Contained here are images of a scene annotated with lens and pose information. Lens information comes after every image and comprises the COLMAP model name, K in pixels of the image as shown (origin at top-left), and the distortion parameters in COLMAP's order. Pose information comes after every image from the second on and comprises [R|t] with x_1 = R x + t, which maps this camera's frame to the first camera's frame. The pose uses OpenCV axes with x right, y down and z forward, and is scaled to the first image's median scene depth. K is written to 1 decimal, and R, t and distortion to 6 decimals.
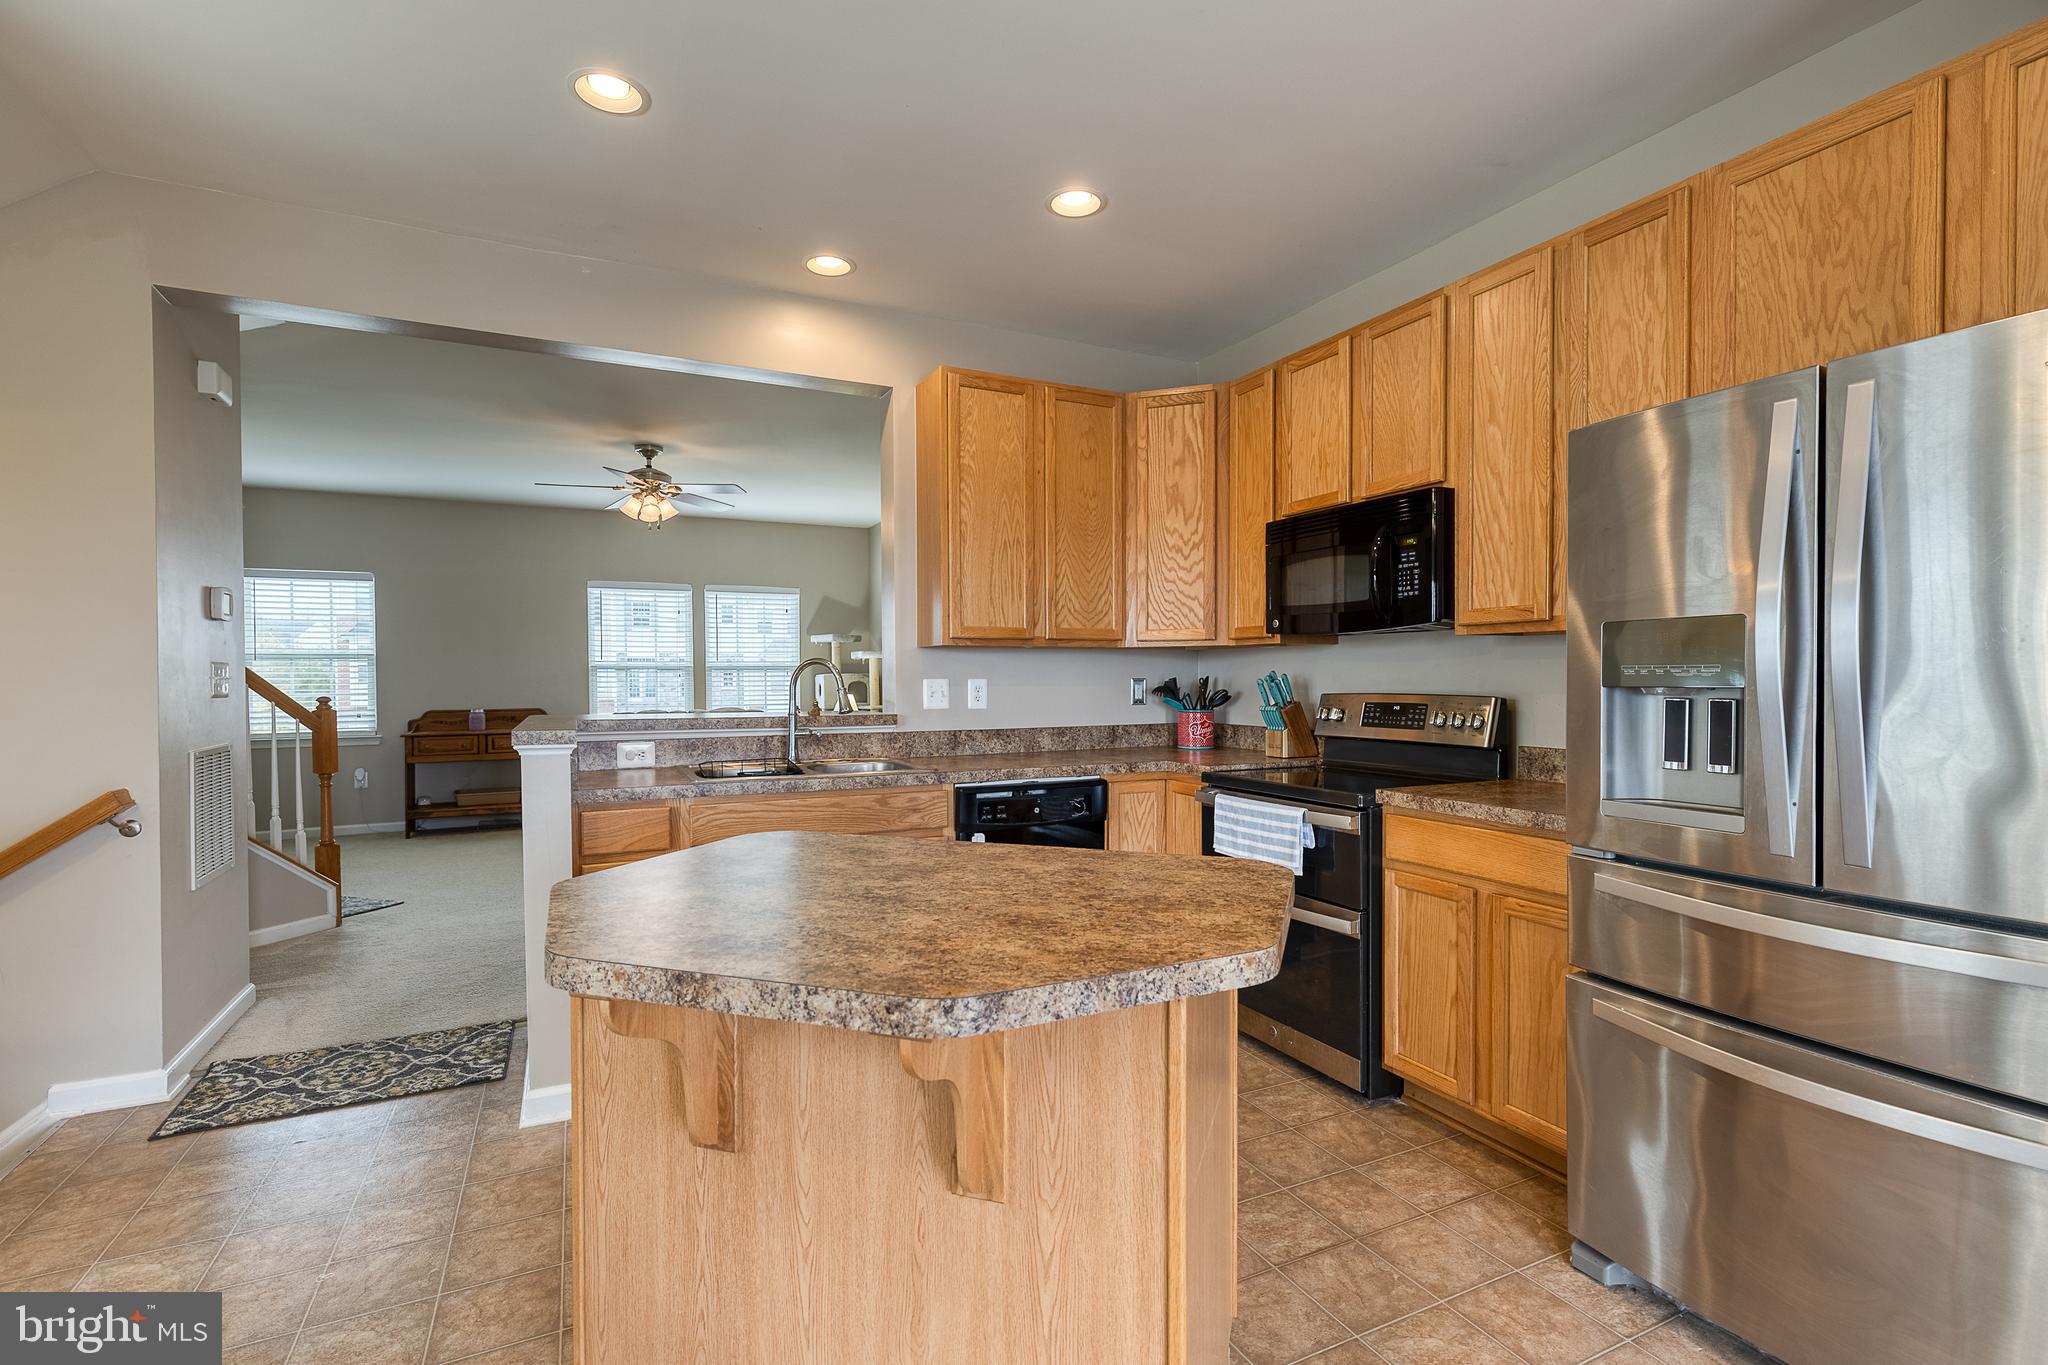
lens RADIAL K [[926.3, 0, 1026.0], [0, 926.3, 694.1], [0, 0, 1]] dist [0.007022, -0.000427]
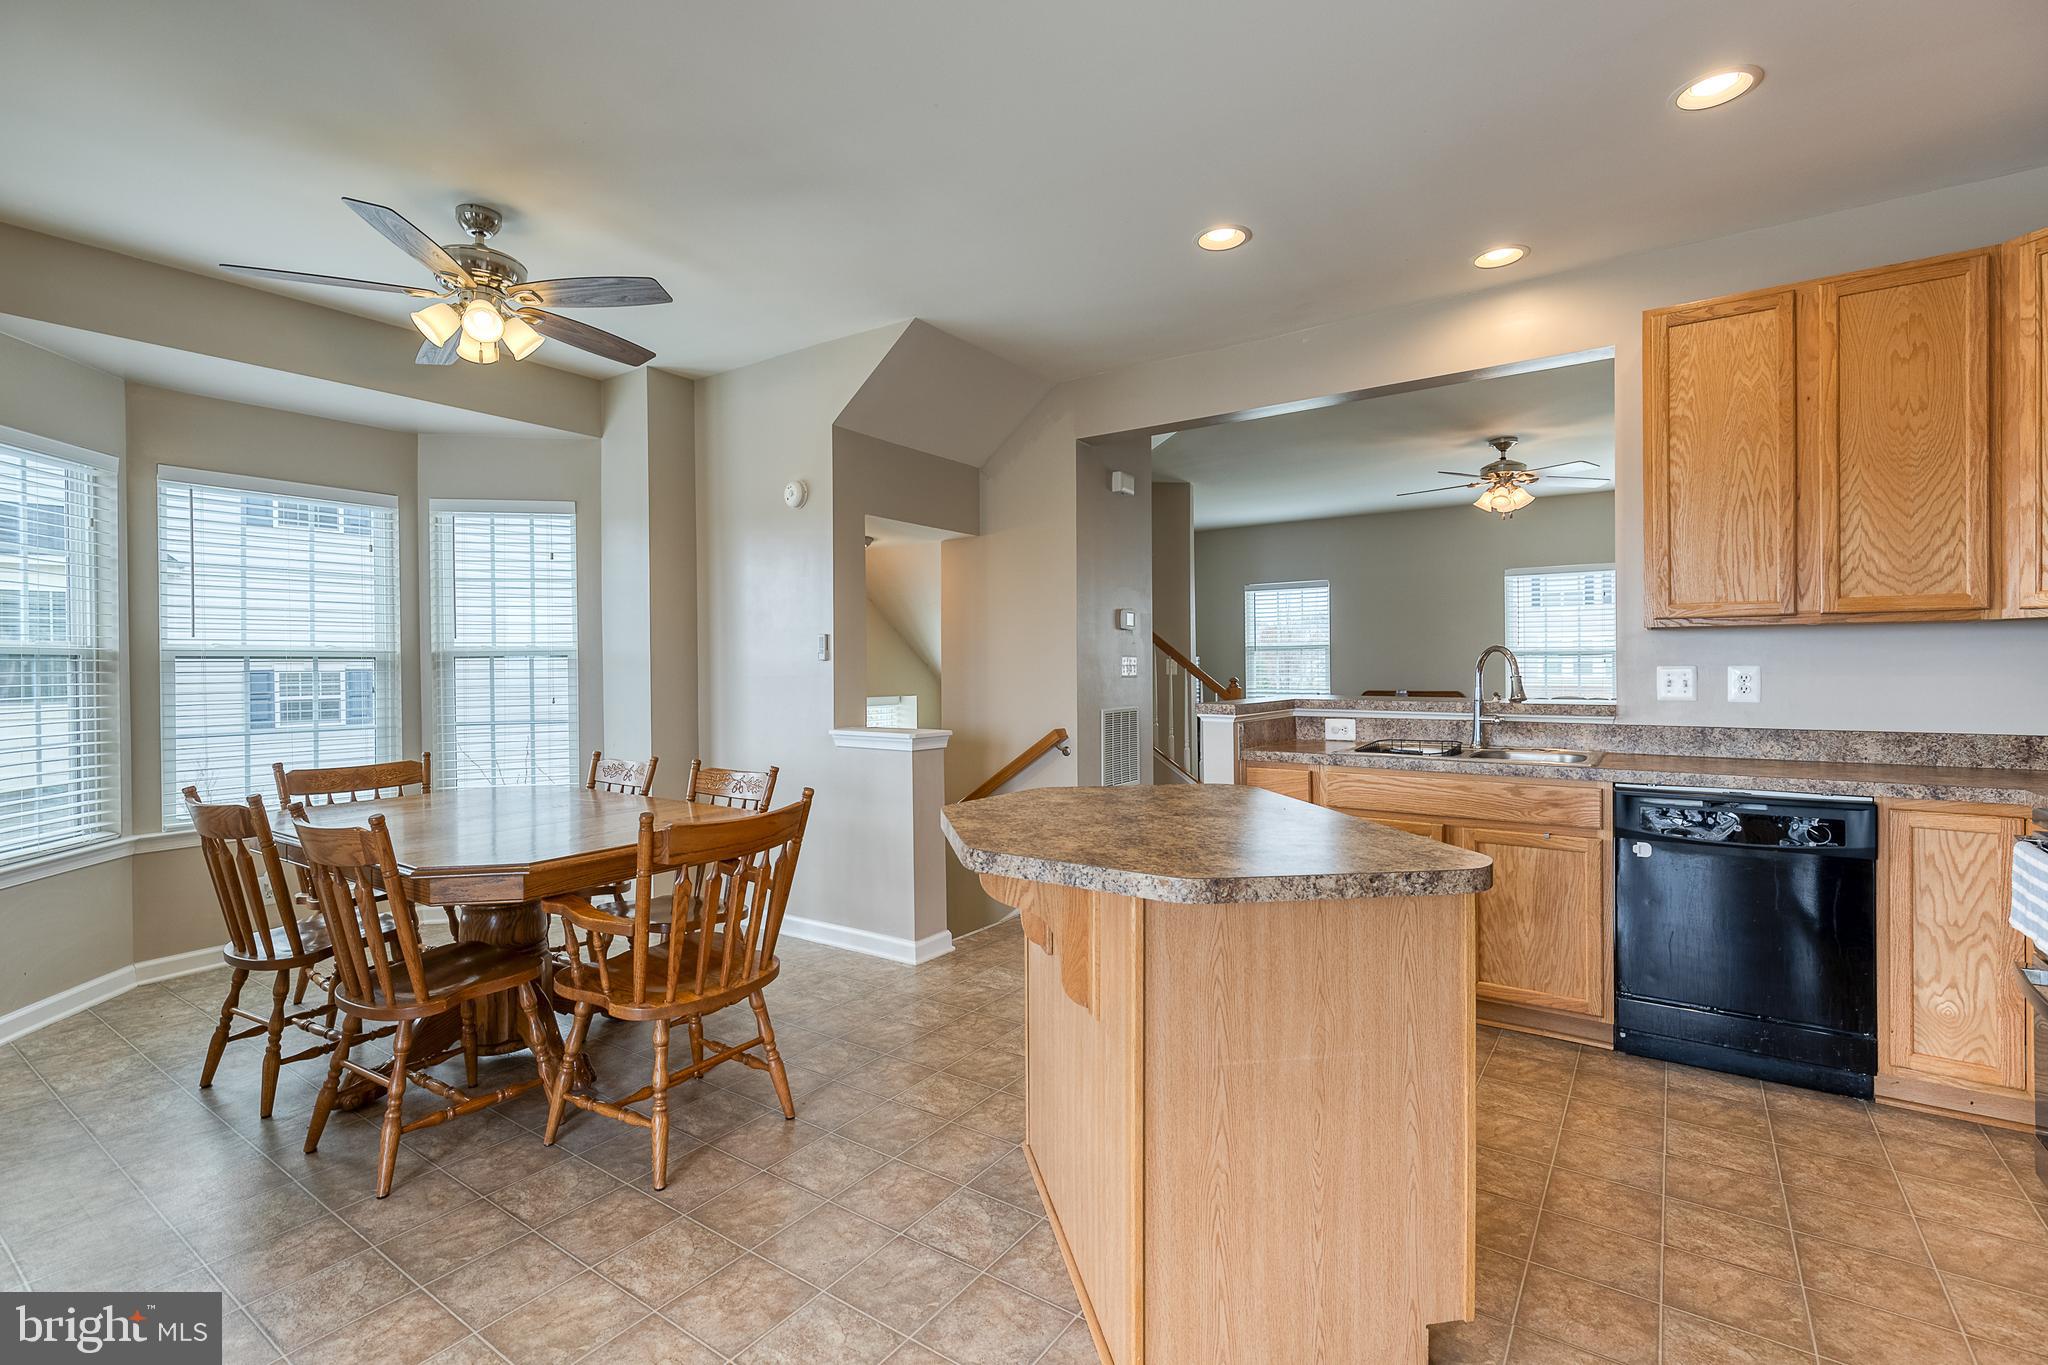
lens RADIAL K [[936.1, 0, 1022.7], [0, 936.1, 670.3], [0, 0, 1]] dist [-0.001999, -0.000369]
pose [[0.485512, 0.004873, -0.874216, 0.397660], [-0.012773, 0.999917, -0.001520, -0.003318], [0.874137, 0.011904, 0.485534, 0.052507]]
